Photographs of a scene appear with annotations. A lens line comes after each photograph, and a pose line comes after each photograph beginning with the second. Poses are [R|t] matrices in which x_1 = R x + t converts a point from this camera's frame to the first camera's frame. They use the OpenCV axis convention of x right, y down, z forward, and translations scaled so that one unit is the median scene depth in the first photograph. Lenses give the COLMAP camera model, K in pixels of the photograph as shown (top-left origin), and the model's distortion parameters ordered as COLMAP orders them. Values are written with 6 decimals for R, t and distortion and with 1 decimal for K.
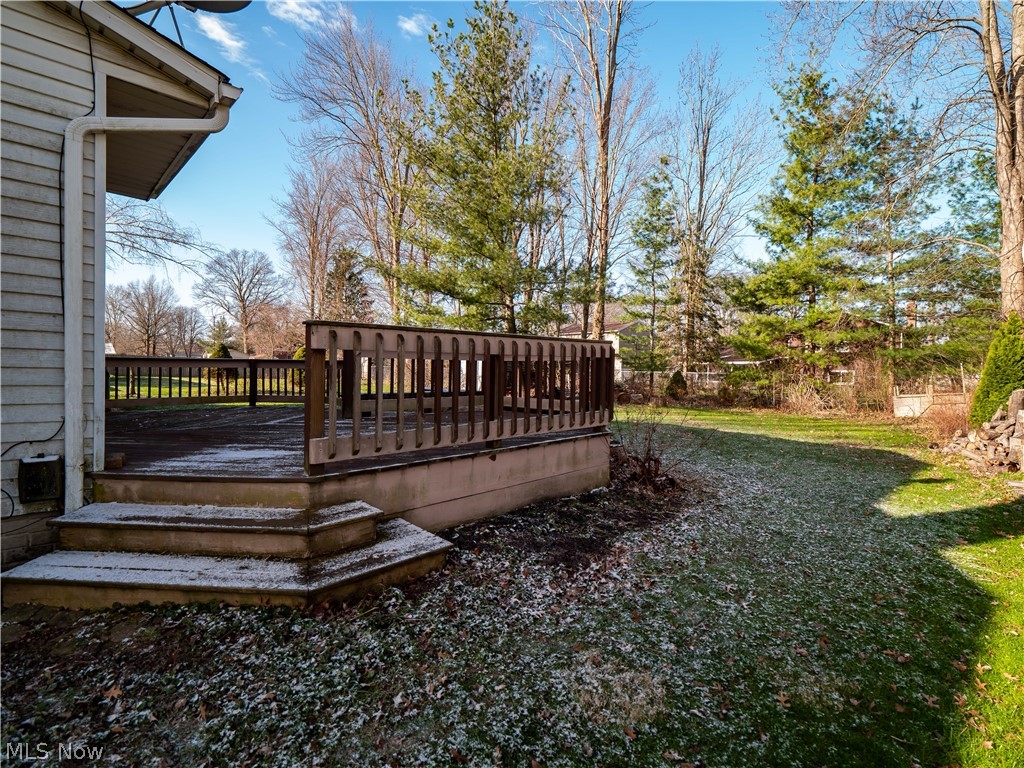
lens RADIAL K [[486.5, 0, 511.4], [0, 486.5, 386.4], [0, 0, 1]] dist [0.001804, -0.000723]
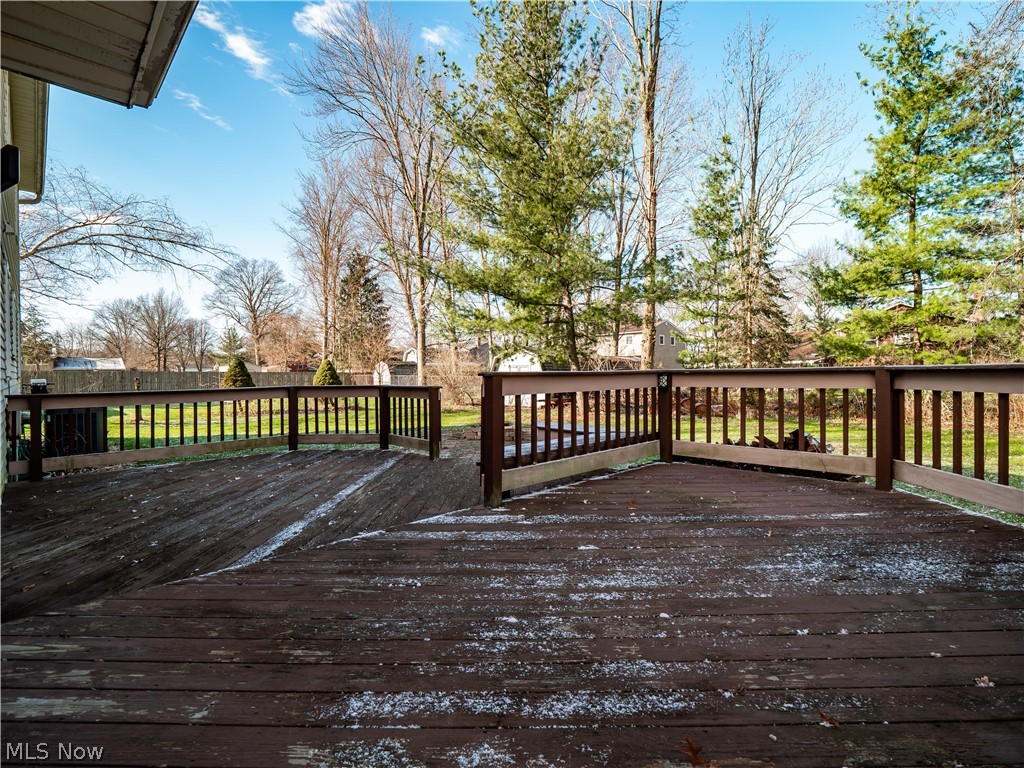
lens RADIAL K [[485.7, 0, 512.0], [0, 485.7, 384.0], [0, 0, 1]] dist [-0.001410, 0.001560]
pose [[0.999575, -0.025796, -0.013568, -0.074903], [0.025646, 0.999610, -0.011078, -0.016699], [0.013849, 0.010726, 0.999847, 0.107604]]
